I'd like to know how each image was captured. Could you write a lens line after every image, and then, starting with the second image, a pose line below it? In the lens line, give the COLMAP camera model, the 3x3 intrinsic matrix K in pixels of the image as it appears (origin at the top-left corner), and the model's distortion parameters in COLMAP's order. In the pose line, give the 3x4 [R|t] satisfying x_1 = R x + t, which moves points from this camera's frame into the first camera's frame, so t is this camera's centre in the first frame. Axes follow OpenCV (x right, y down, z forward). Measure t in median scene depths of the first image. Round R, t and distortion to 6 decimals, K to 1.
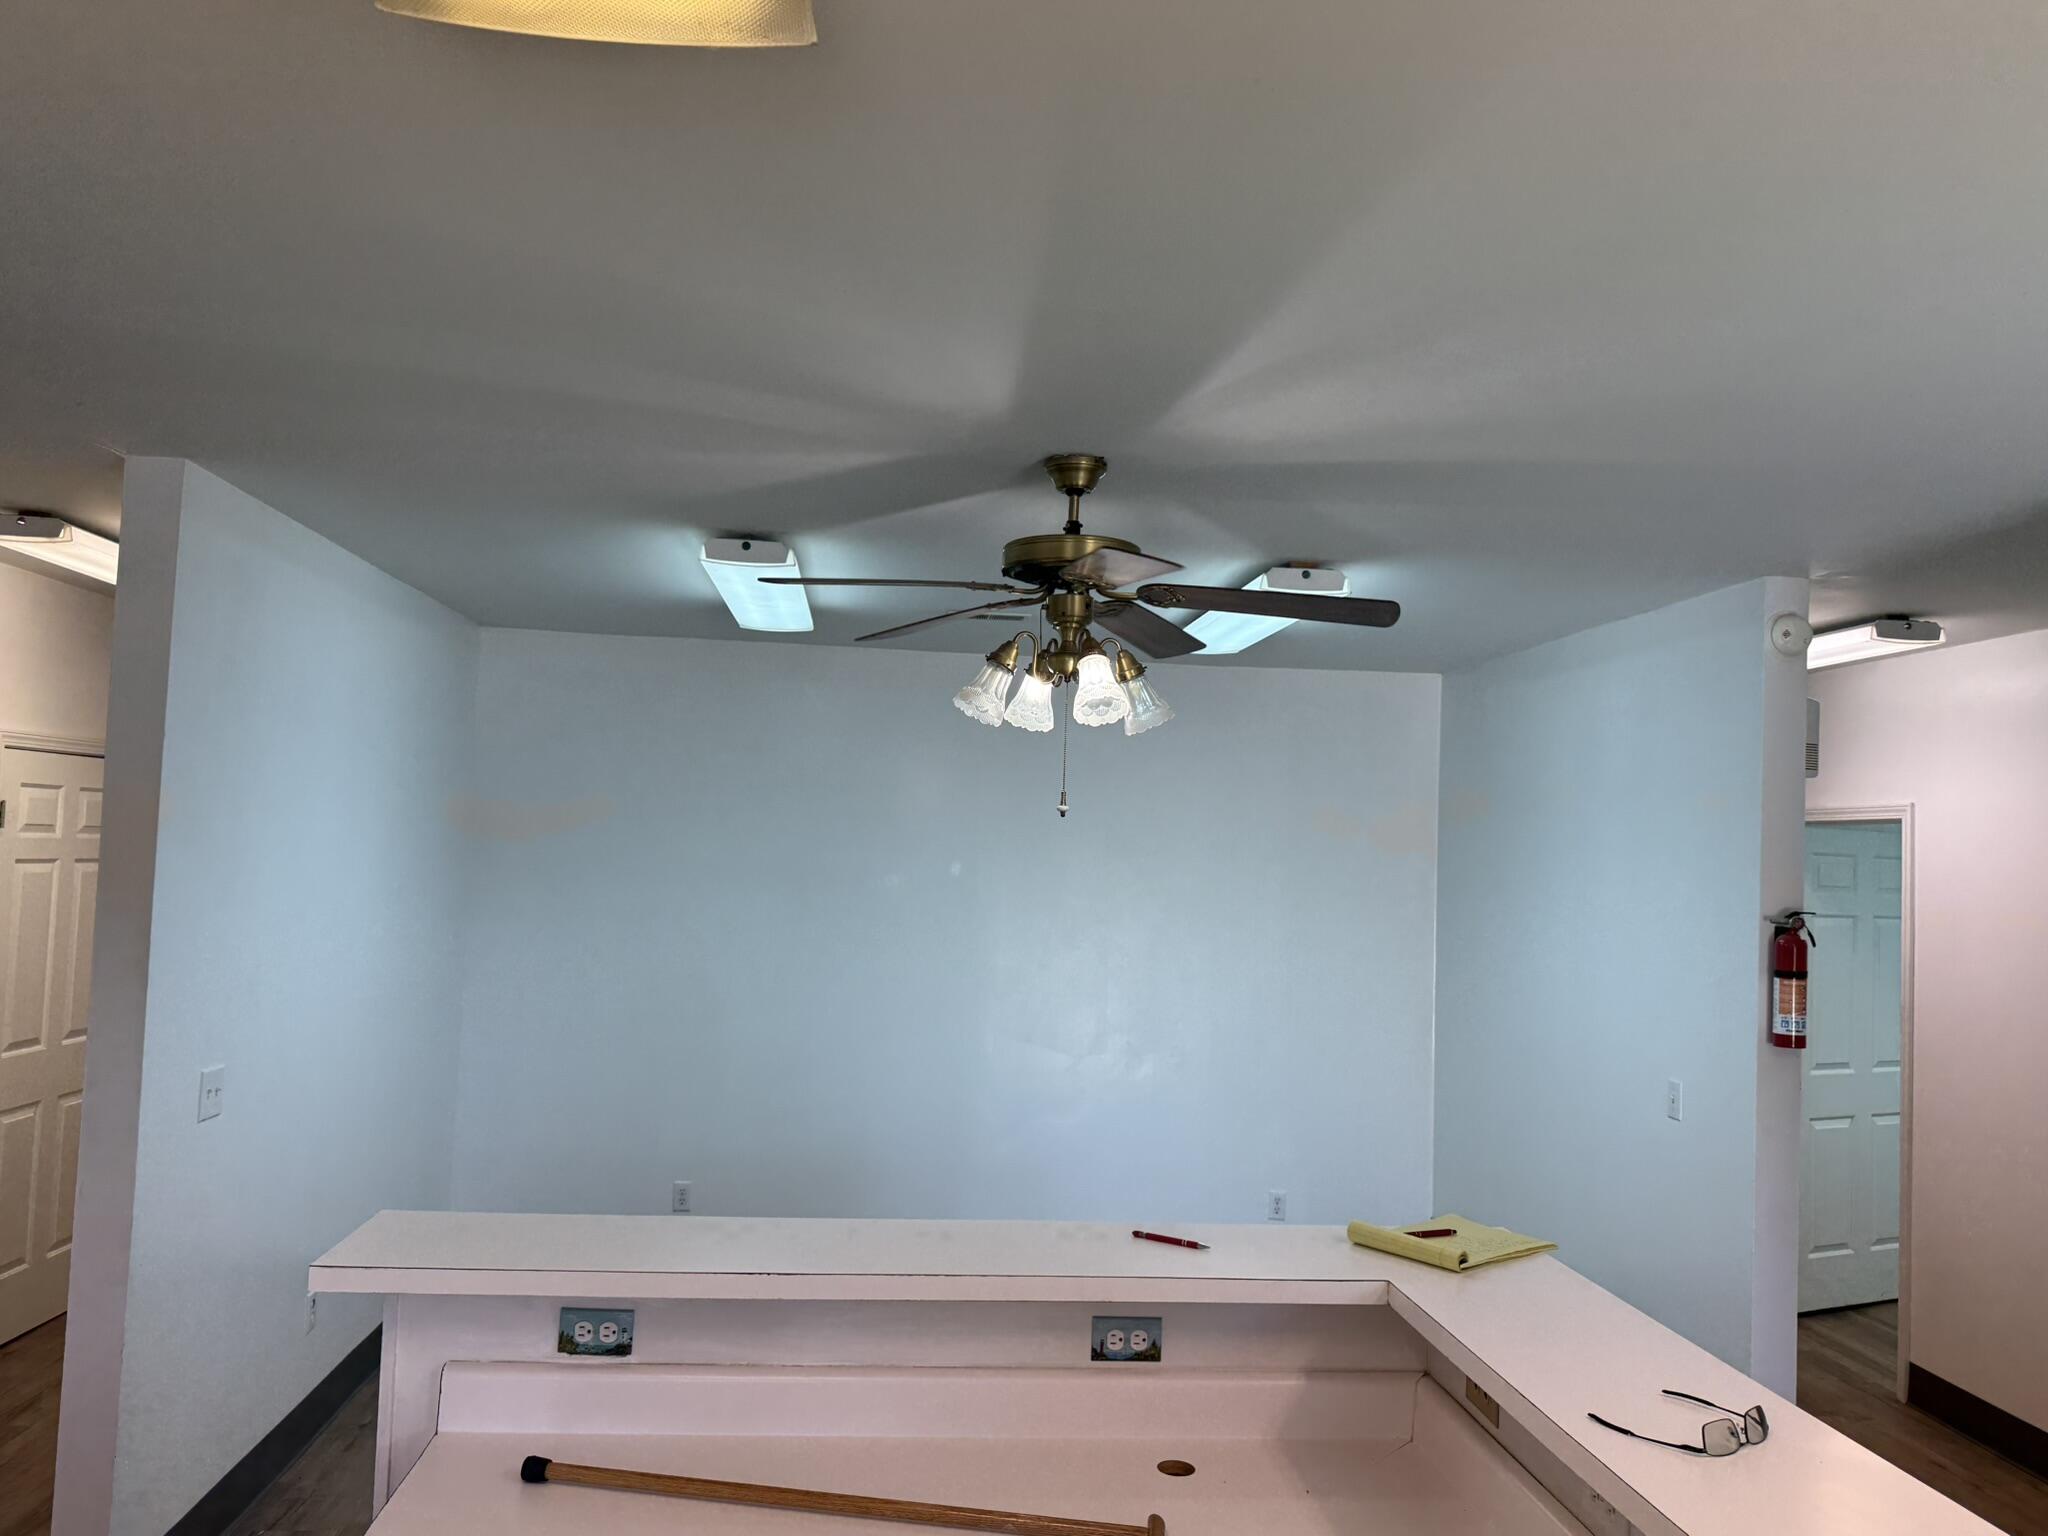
lens RADIAL K [[1451.5, 0, 1006.7], [0, 1451.5, 771.7], [0, 0, 1]] dist [0.053672, -0.092072]
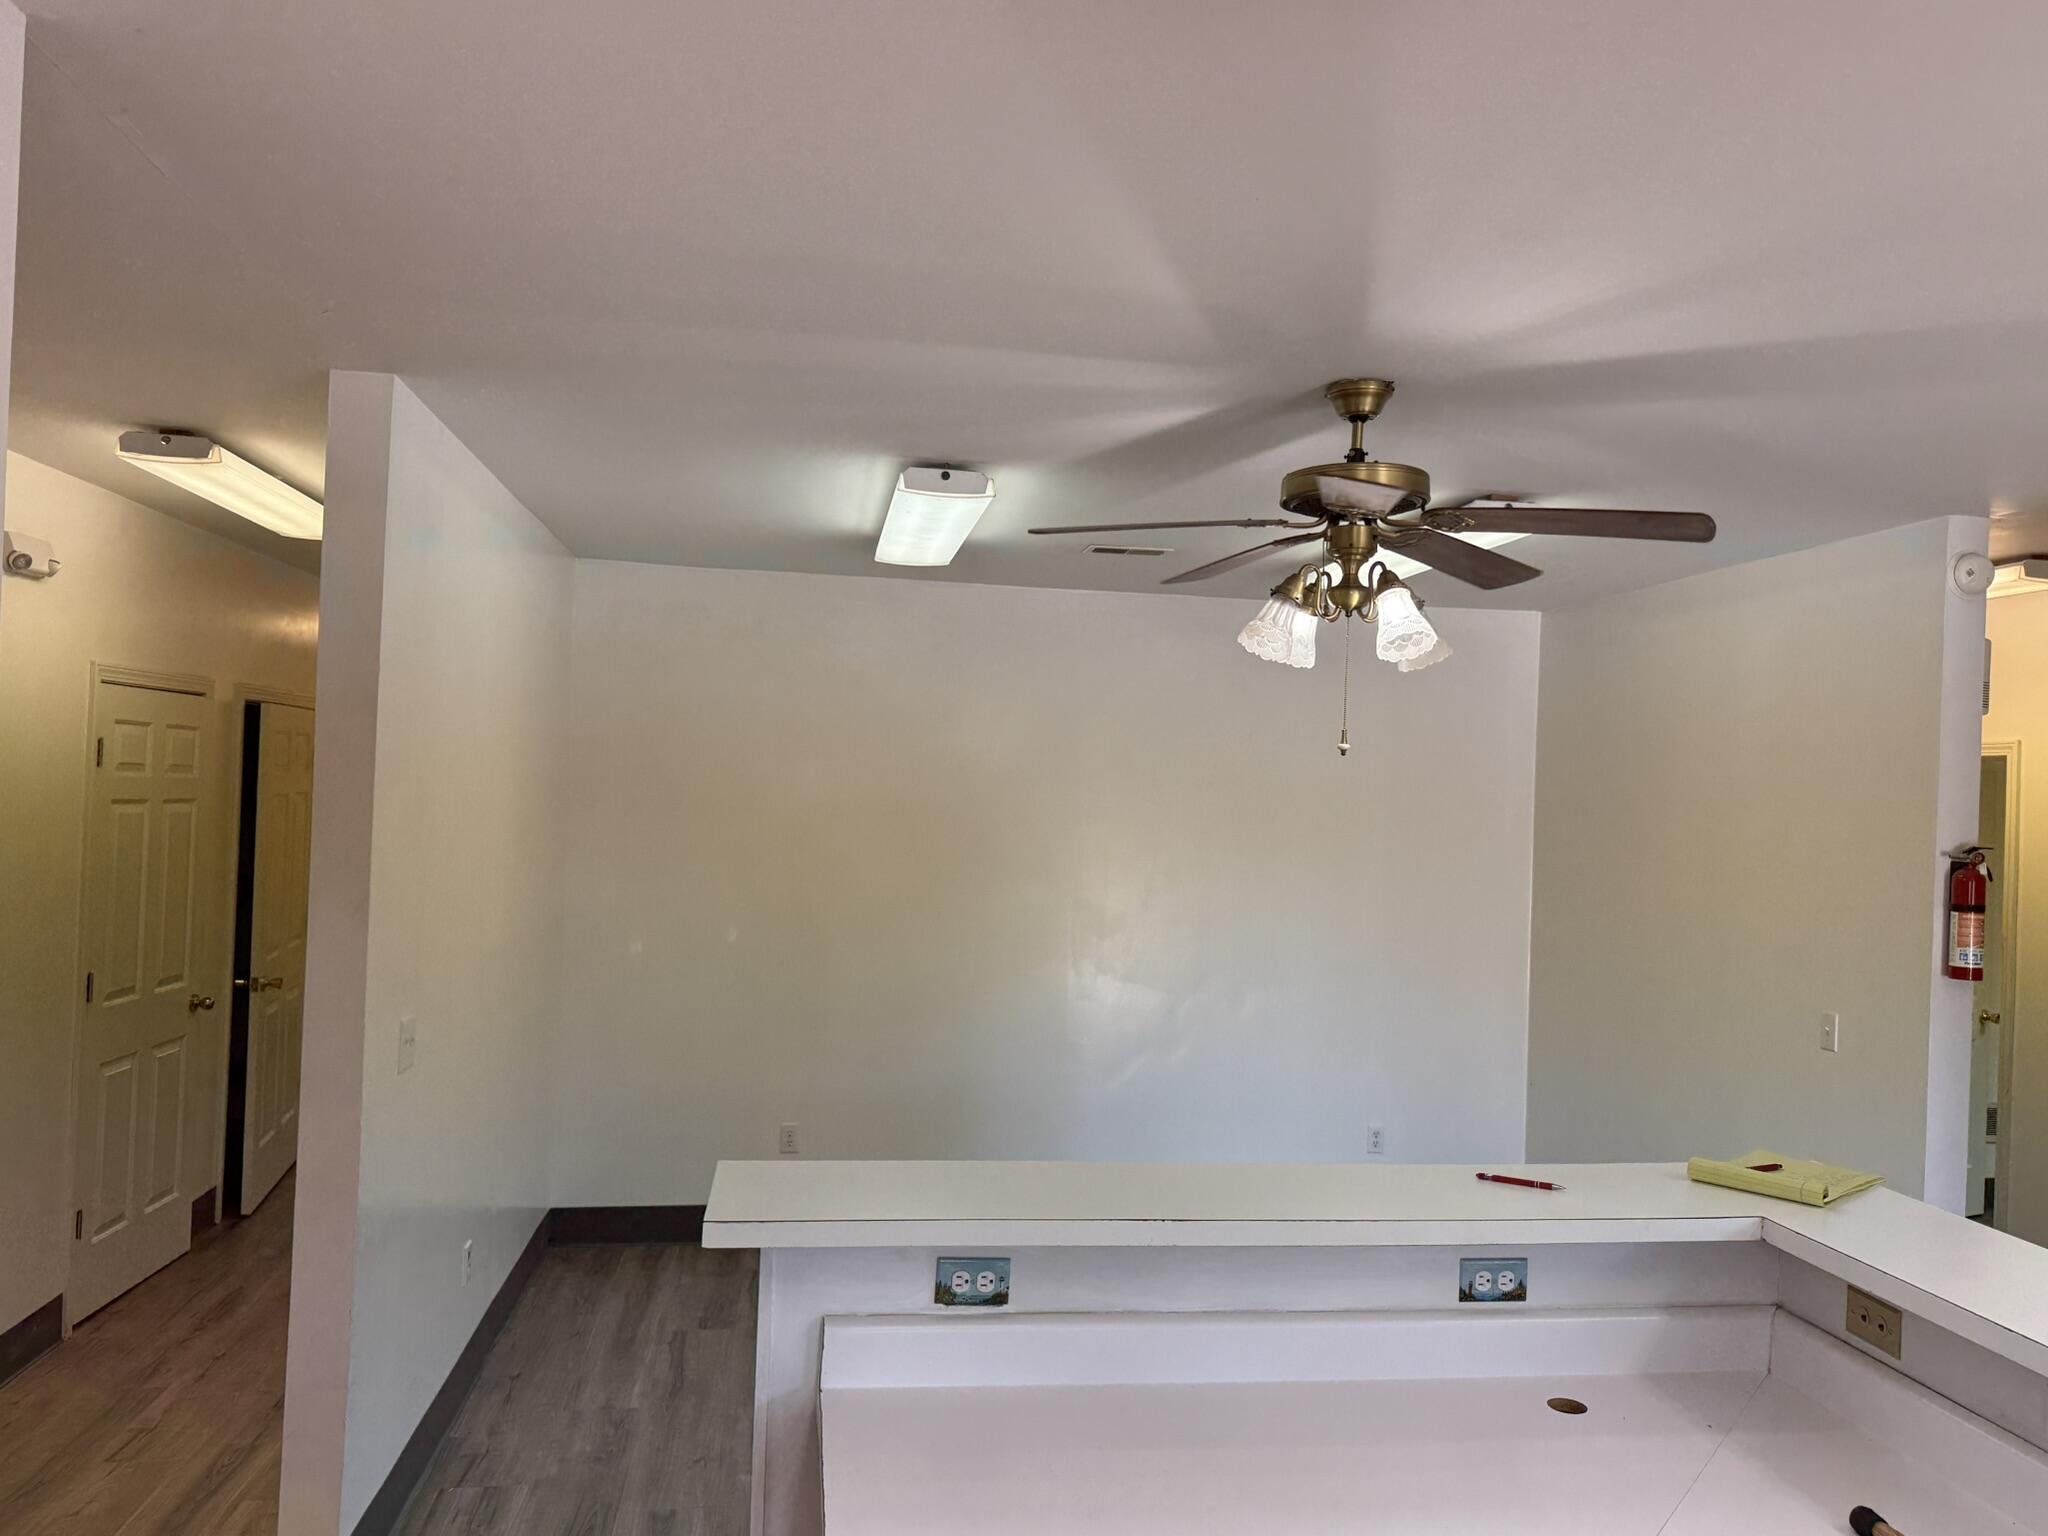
lens RADIAL K [[1451.5, 0, 1027.9], [0, 1451.5, 771.5], [0, 0, 1]] dist [0.053672, -0.092072]
pose [[0.998643, -0.001376, 0.052069, -0.174396], [-0.000802, 0.999127, 0.041772, 0.001434], [-0.052081, -0.041757, 0.997769, 0.024544]]
